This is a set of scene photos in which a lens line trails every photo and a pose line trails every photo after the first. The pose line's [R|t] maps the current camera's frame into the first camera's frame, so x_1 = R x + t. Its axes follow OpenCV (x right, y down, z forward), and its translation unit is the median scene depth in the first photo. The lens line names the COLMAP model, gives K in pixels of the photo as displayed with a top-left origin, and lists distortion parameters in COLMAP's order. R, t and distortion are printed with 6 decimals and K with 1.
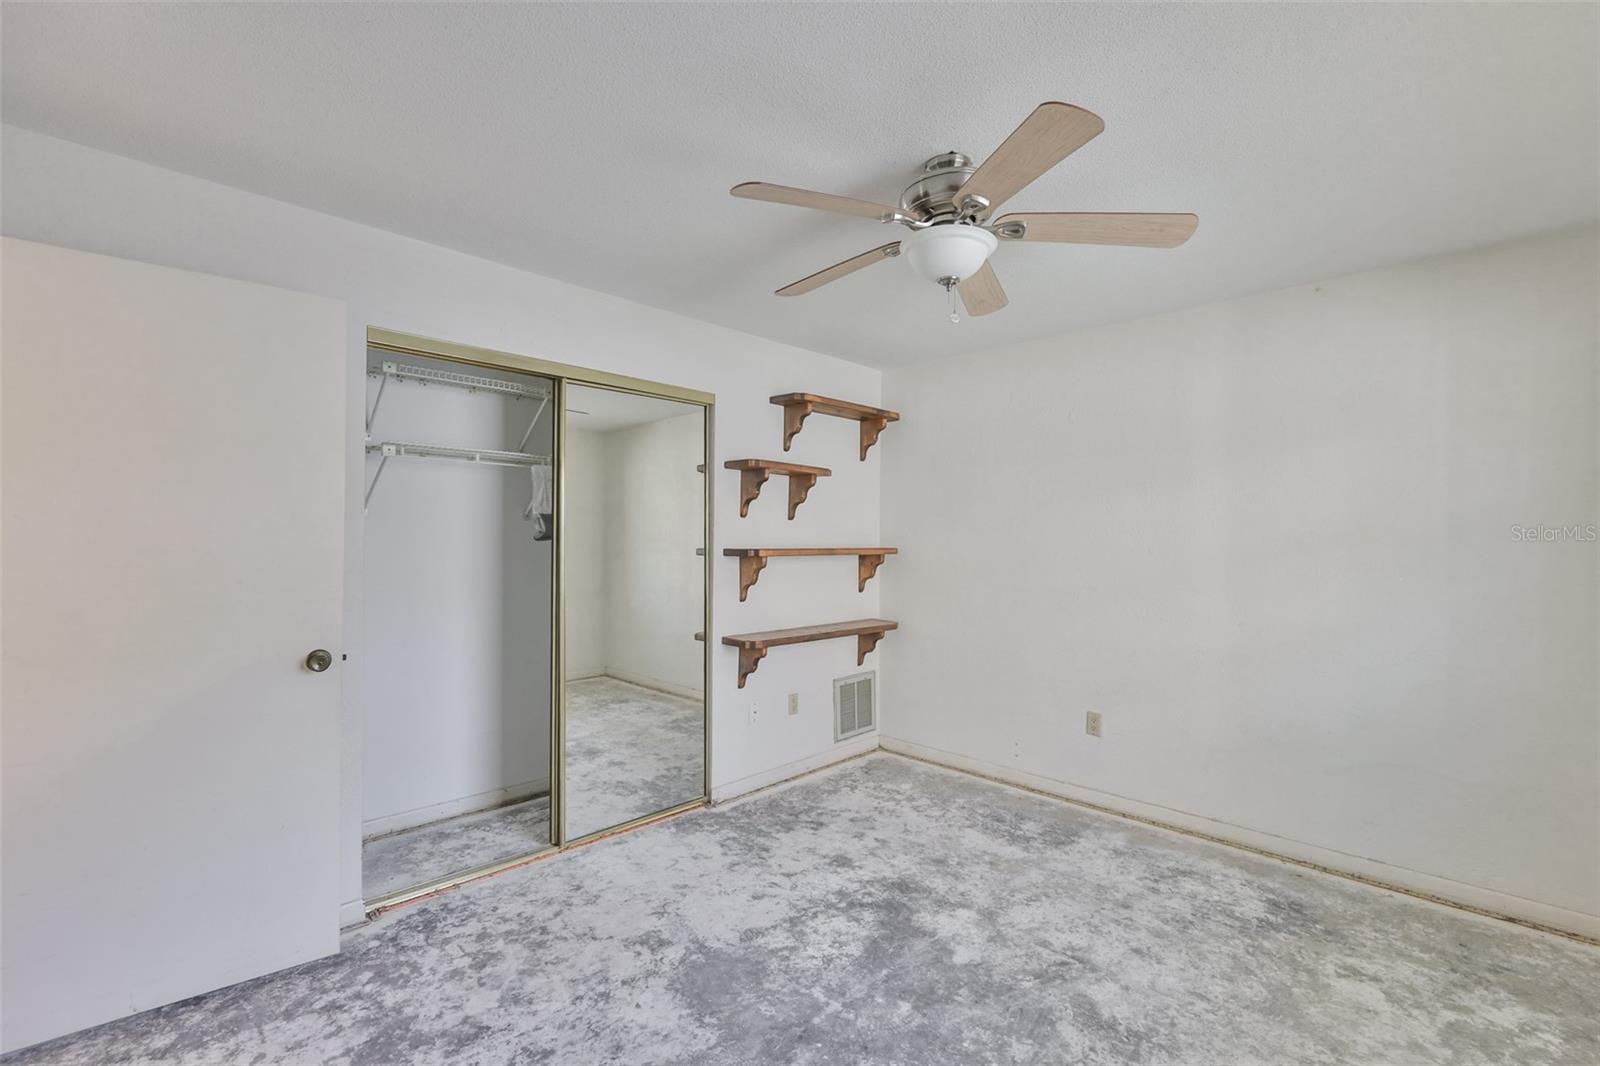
lens RADIAL K [[671.8, 0, 798.9], [0, 671.8, 534.6], [0, 0, 1]] dist [-0.008740, 0.001272]
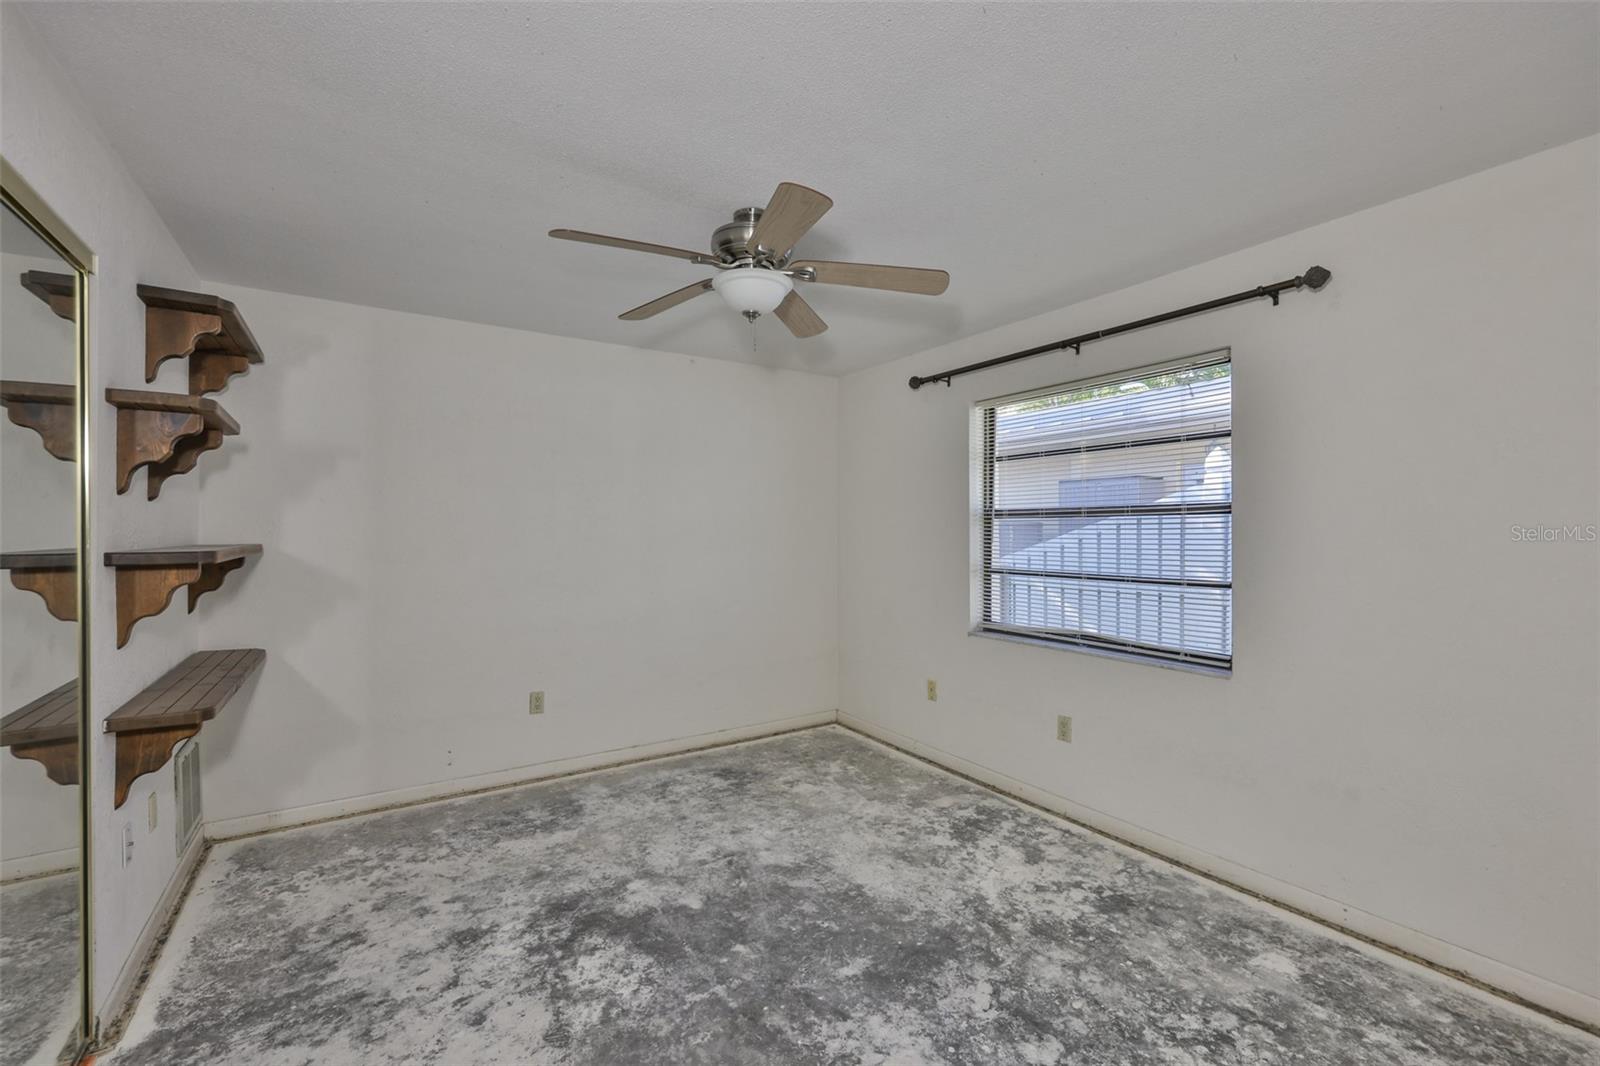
lens RADIAL K [[671.8, 0, 781.0], [0, 671.8, 518.6], [0, 0, 1]] dist [-0.008740, 0.001272]
pose [[0.241843, 0.009534, 0.970269, -0.657440], [-0.003292, 0.999954, -0.009006, -0.003571], [-0.970310, -0.001016, 0.241863, 0.472146]]
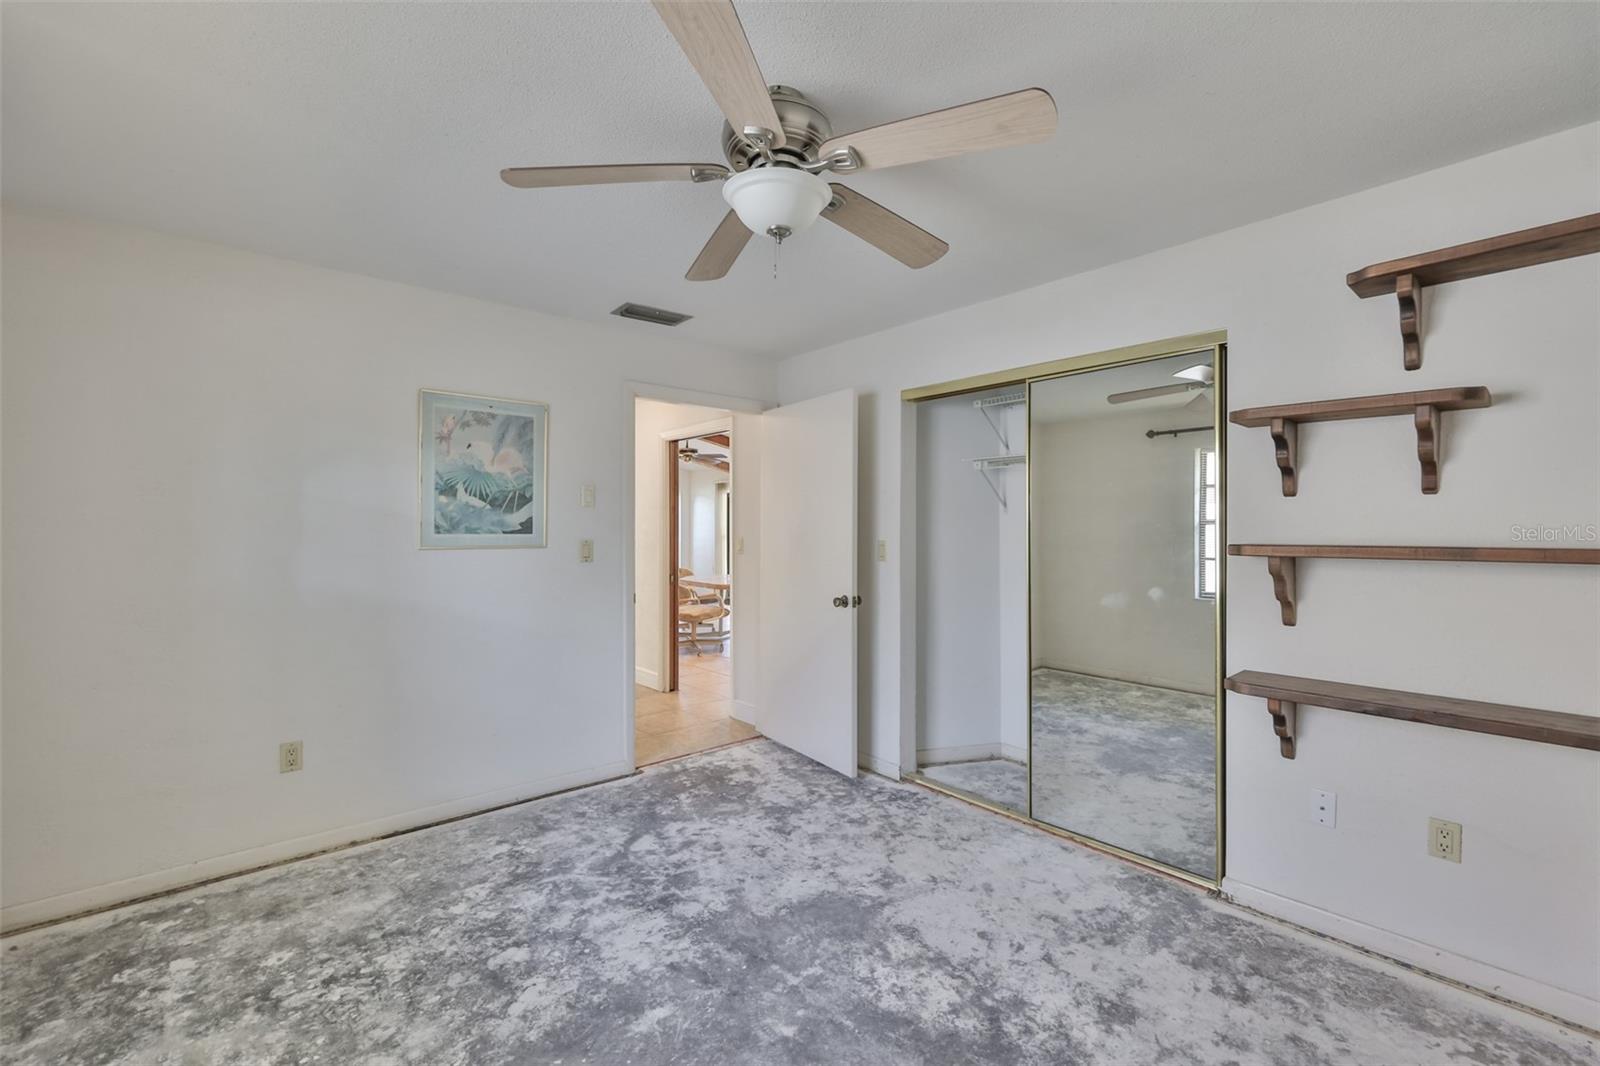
lens RADIAL K [[671.8, 0, 833.1], [0, 671.8, 533.9], [0, 0, 1]] dist [-0.008740, 0.001272]
pose [[-0.023412, 0.001904, -0.999724, 0.777499], [0.007864, 0.999968, 0.001721, 0.007561], [0.999695, -0.007821, -0.023426, 0.778361]]
